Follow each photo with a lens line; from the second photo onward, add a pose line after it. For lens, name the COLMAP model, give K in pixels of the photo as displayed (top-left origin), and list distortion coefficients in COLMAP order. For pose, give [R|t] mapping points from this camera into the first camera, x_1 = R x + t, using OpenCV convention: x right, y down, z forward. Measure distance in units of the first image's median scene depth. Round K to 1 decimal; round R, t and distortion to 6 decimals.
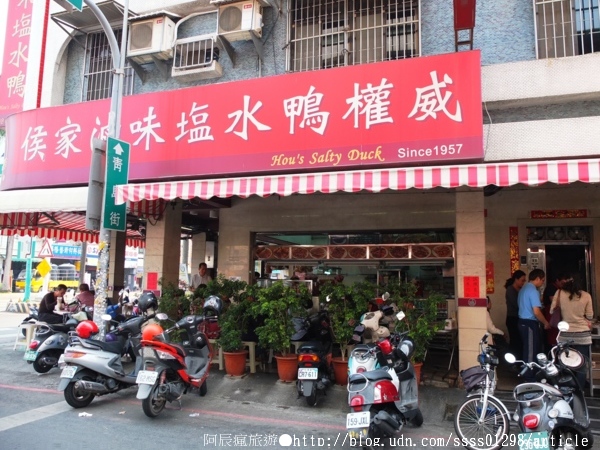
lens RADIAL K [[453.4, 0, 300.0], [0, 453.4, 225.0], [0, 0, 1]] dist [-0.045548, 0.009665]
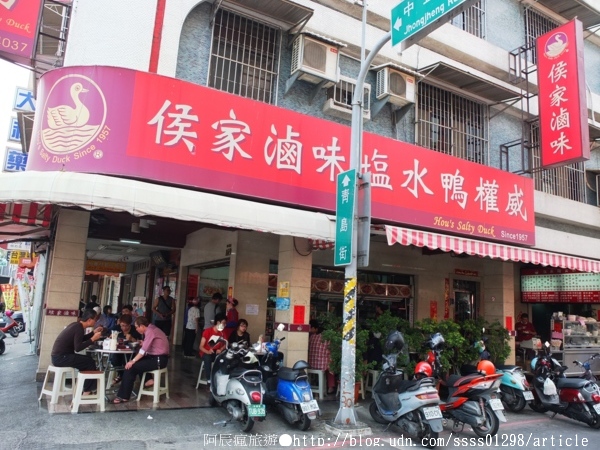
lens RADIAL K [[481.6, 0, 300.0], [0, 481.6, 225.0], [0, 0, 1]] dist [-0.055203, 0.007108]
pose [[0.680773, 0.150087, 0.716954, -1.204024], [-0.132158, 0.987888, -0.081316, 0.023762], [-0.720474, -0.039393, 0.692362, 0.348409]]
